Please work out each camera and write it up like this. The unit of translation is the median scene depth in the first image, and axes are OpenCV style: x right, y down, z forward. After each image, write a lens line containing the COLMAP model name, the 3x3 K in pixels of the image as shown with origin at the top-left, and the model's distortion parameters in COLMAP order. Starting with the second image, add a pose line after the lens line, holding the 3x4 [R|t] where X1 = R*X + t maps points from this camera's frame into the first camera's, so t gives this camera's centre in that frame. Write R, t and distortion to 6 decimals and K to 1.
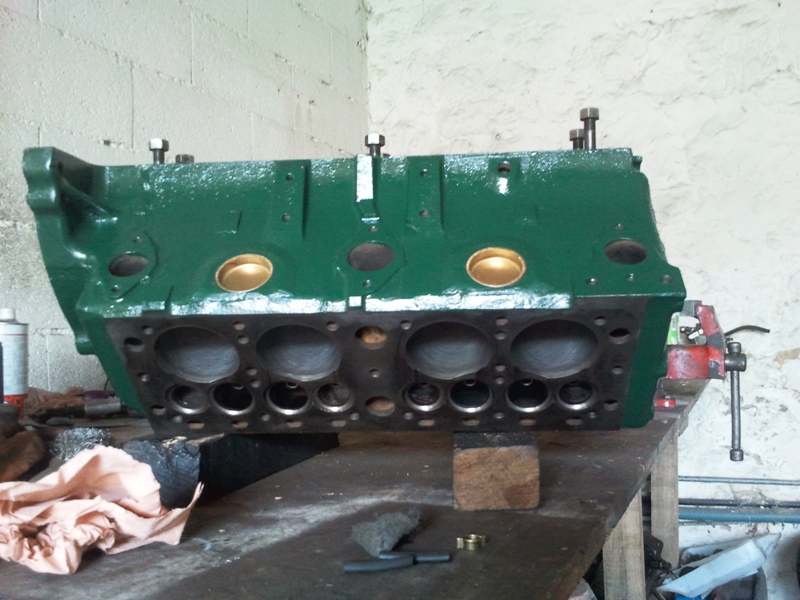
lens RADIAL K [[834.4, 0, 386.9], [0, 834.4, 331.2], [0, 0, 1]] dist [0.065676, -0.199340]
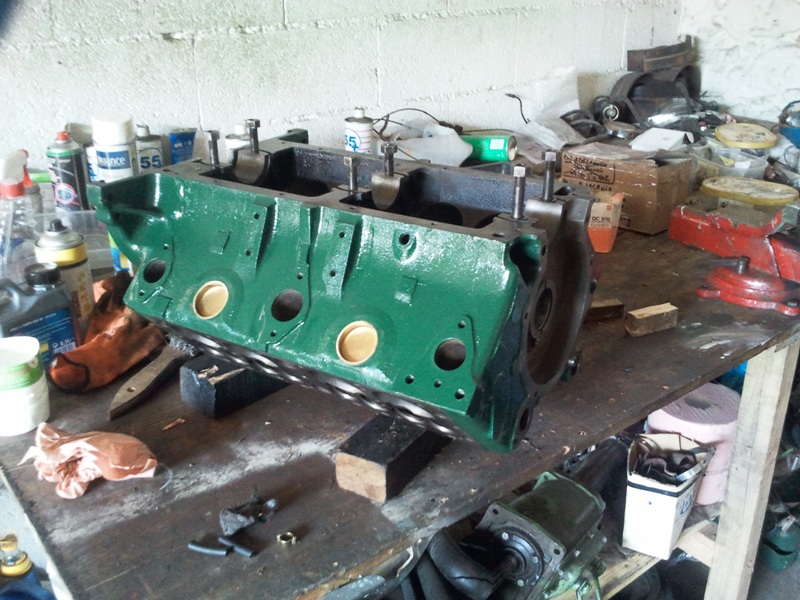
lens RADIAL K [[834.4, 0, 386.9], [0, 834.4, 331.2], [0, 0, 1]] dist [0.065676, -0.199340]
pose [[0.874115, 0.219442, -0.433322, 0.664782], [0.003245, 0.889467, 0.456987, -0.623820], [0.485707, -0.400866, 0.776785, 0.034783]]
